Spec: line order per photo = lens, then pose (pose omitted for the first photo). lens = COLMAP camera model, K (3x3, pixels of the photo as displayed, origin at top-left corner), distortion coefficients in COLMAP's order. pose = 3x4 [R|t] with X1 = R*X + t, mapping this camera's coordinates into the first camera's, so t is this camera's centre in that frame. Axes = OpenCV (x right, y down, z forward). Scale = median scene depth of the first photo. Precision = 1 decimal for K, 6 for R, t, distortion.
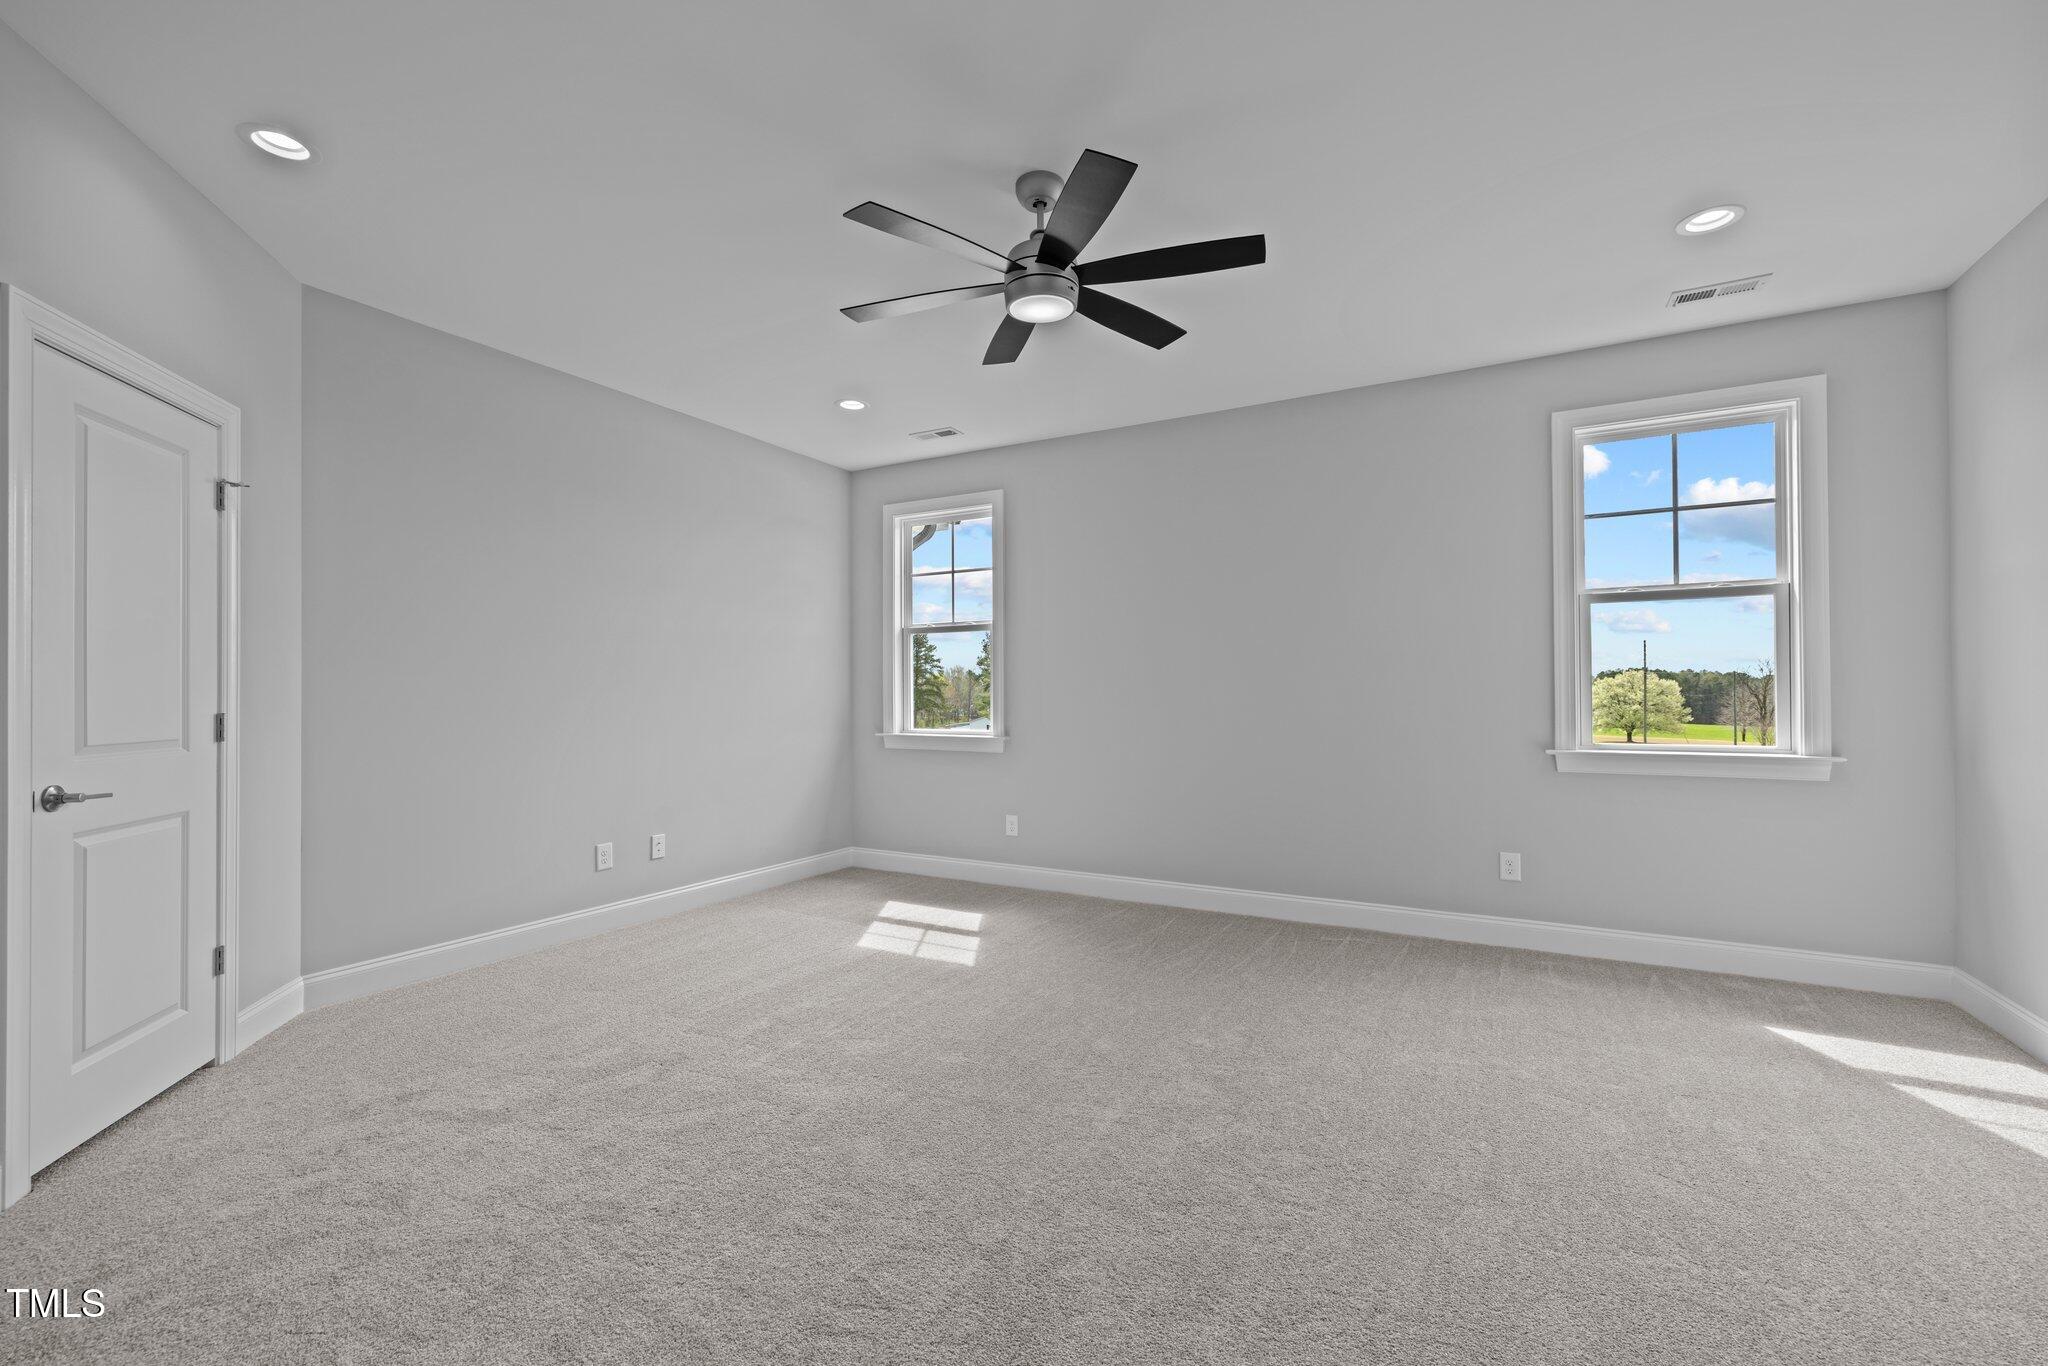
lens RADIAL K [[869.8, 0, 1019.4], [0, 869.8, 681.7], [0, 0, 1]] dist [-0.011615, 0.000100]
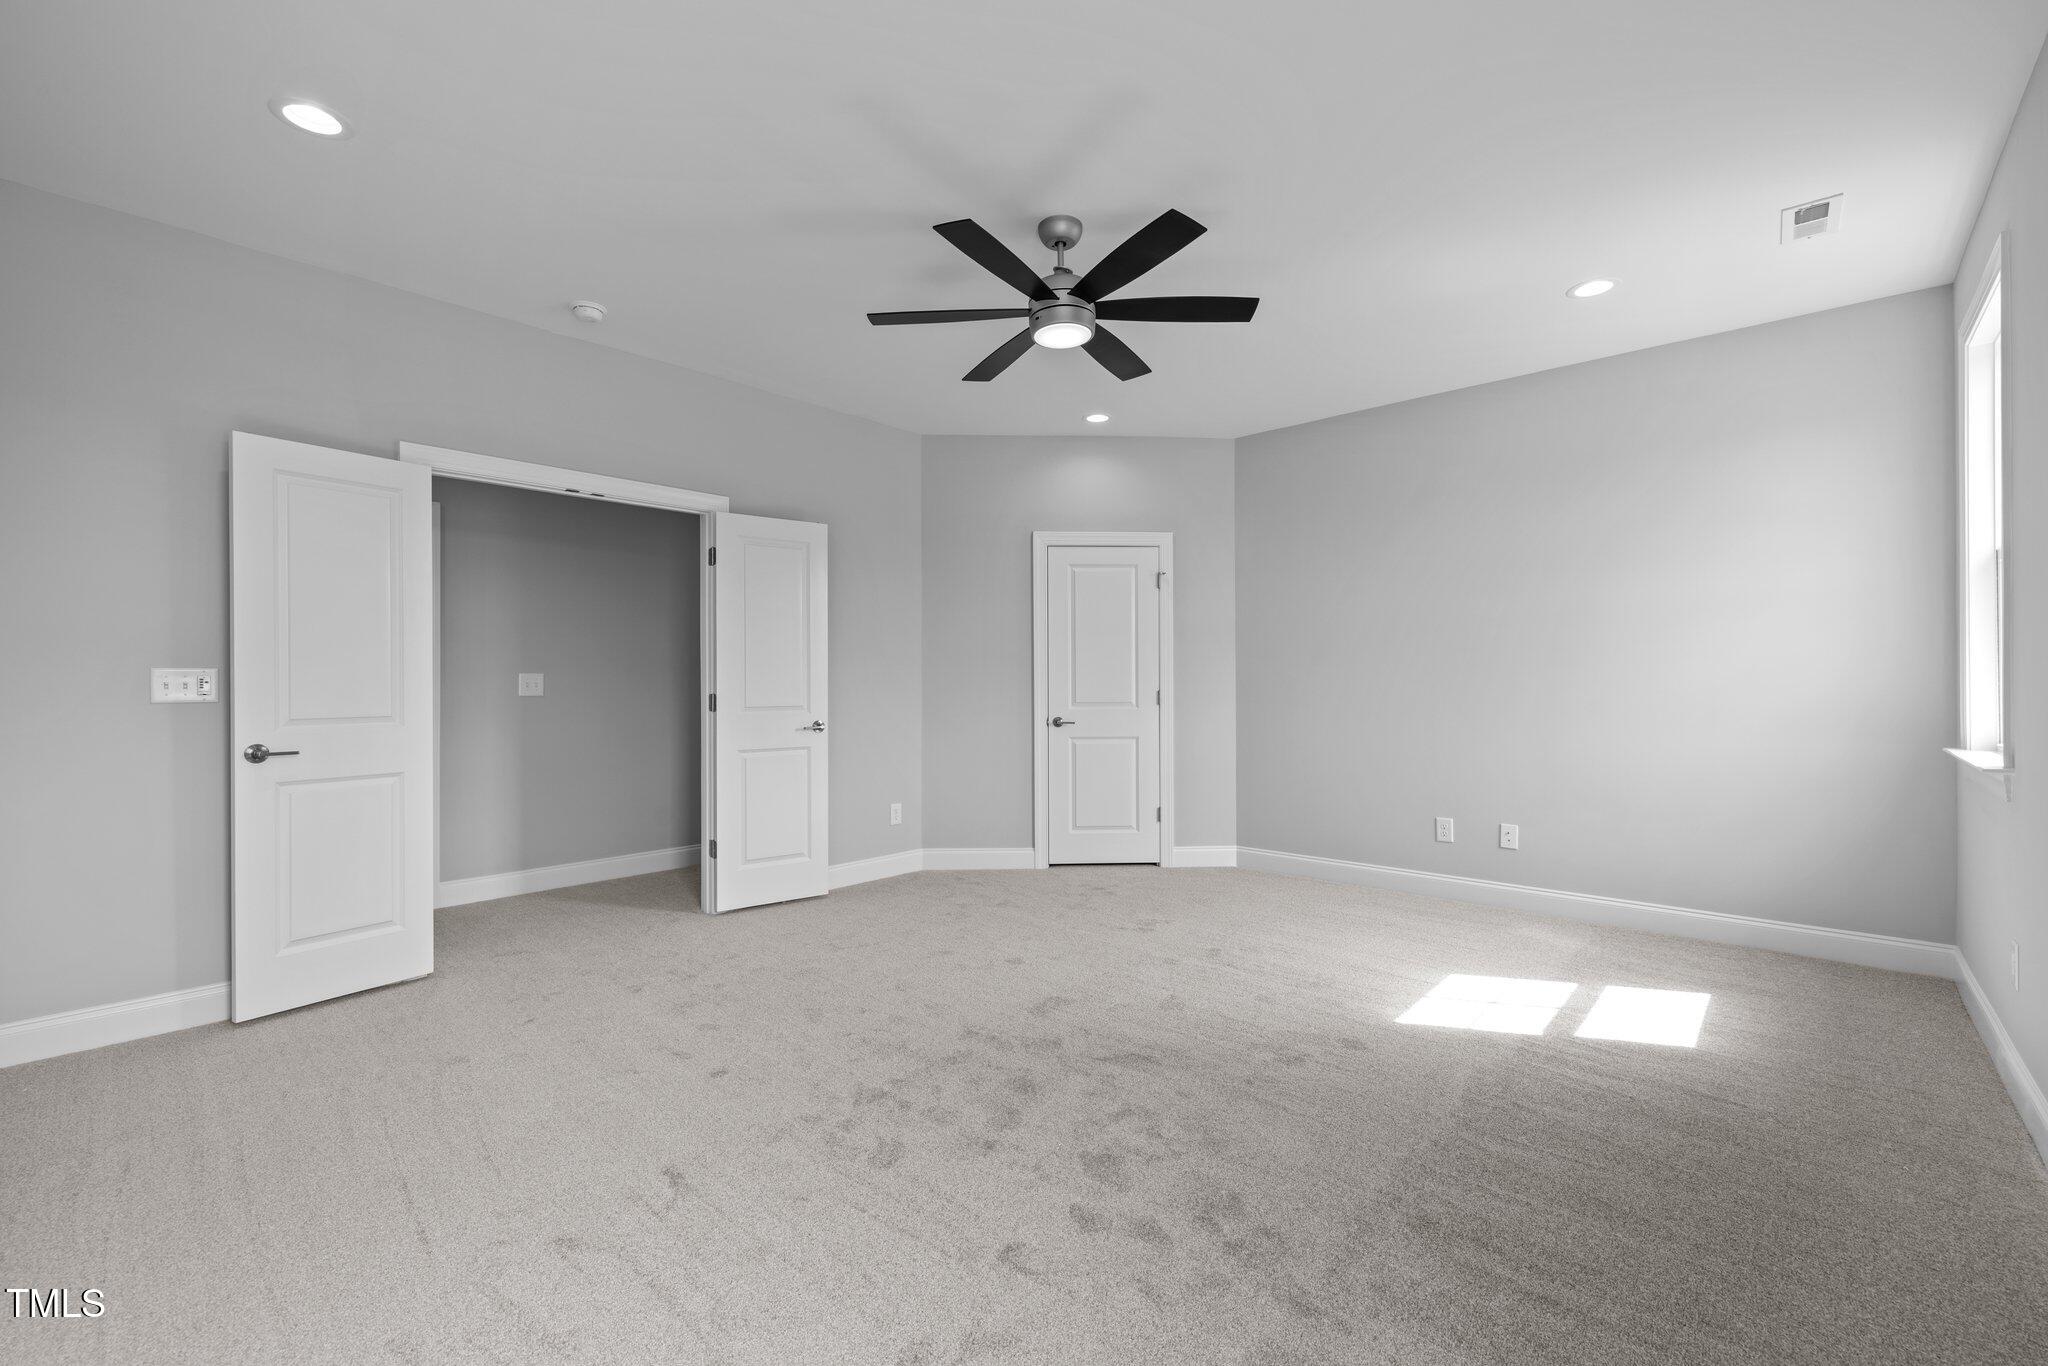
lens RADIAL K [[868.7, 0, 1020.1], [0, 868.7, 687.3], [0, 0, 1]] dist [0.000399, 0.000022]
pose [[-0.249722, 0.004911, -0.968305, 1.068605], [0.016719, 0.999860, 0.000760, 0.021346], [0.968173, -0.015999, -0.249770, 1.159598]]
